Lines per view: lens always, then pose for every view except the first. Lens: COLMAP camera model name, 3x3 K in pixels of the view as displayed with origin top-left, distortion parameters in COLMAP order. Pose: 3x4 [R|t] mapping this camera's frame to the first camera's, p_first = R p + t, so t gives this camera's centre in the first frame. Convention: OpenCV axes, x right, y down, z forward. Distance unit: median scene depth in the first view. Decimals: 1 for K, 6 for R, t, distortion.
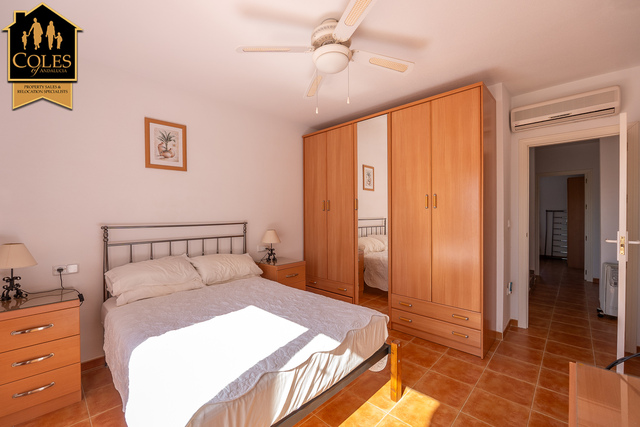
lens RADIAL K [[269.8, 0, 317.9], [0, 269.8, 212.4], [0, 0, 1]] dist [-0.008100, 0.000024]
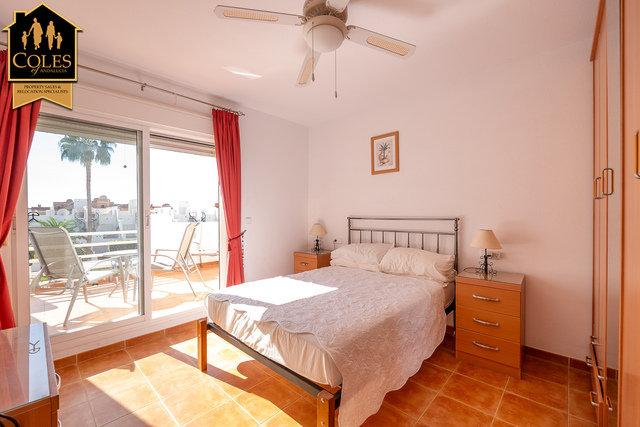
lens RADIAL K [[269.8, 0, 321.4], [0, 269.8, 215.3], [0, 0, 1]] dist [-0.008100, 0.000024]
pose [[0.020321, 0.016606, -0.999656, 0.696144], [0.015966, 0.999729, 0.016932, 0.008730], [0.999666, -0.016304, 0.020050, 0.702268]]
